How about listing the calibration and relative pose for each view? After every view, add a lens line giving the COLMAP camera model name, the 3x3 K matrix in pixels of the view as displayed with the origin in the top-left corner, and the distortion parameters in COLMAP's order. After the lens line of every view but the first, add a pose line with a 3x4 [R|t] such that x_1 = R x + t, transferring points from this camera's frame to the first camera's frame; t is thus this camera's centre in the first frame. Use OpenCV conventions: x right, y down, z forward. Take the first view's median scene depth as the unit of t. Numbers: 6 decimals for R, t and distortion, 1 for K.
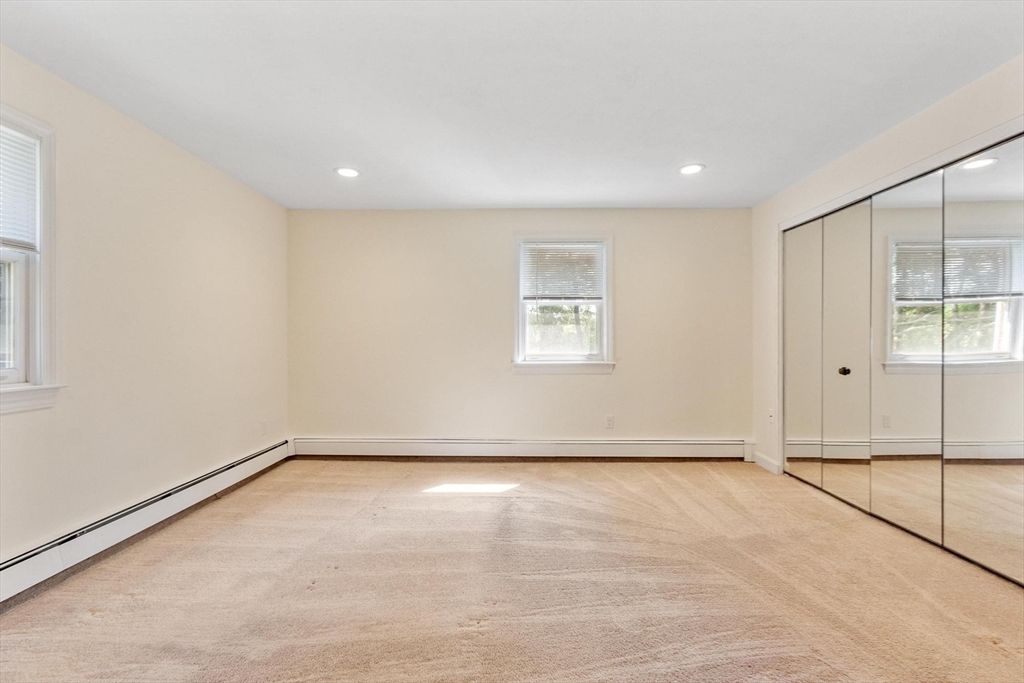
lens RADIAL K [[446.9, 0, 509.5], [0, 446.9, 341.0], [0, 0, 1]] dist [-0.000341, 0.000078]
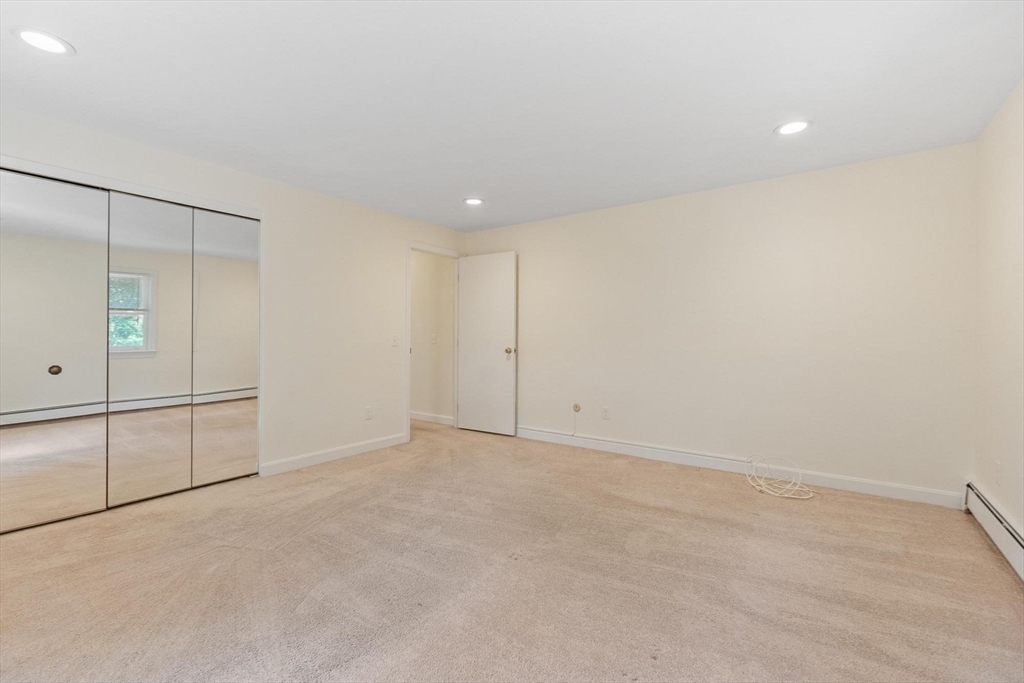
lens RADIAL K [[446.9, 0, 509.5], [0, 446.9, 341.0], [0, 0, 1]] dist [-0.000341, 0.000078]
pose [[-0.806407, -0.009316, 0.591287, -0.448252], [-0.005508, 0.999951, 0.008243, 0.000171], [-0.591335, 0.003391, -0.806419, 1.139348]]
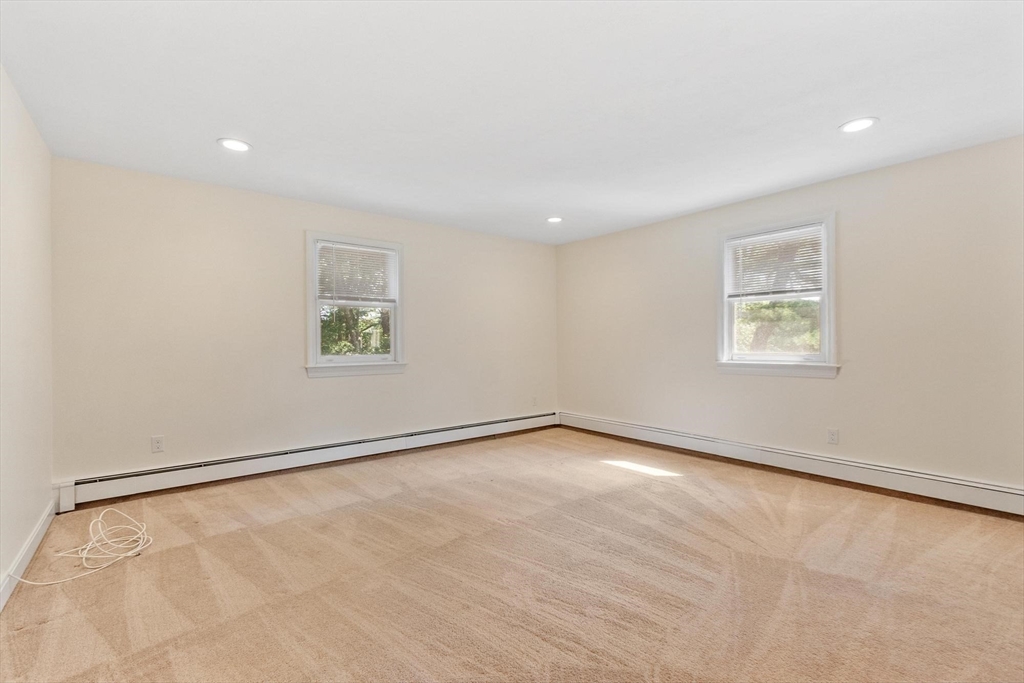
lens RADIAL K [[446.9, 0, 509.5], [0, 446.9, 341.0], [0, 0, 1]] dist [-0.000341, 0.000078]
pose [[0.638838, -0.005456, -0.769322, 0.638617], [0.007918, 0.999969, -0.000517, -0.001884], [0.769300, -0.005761, 0.638861, 0.003710]]
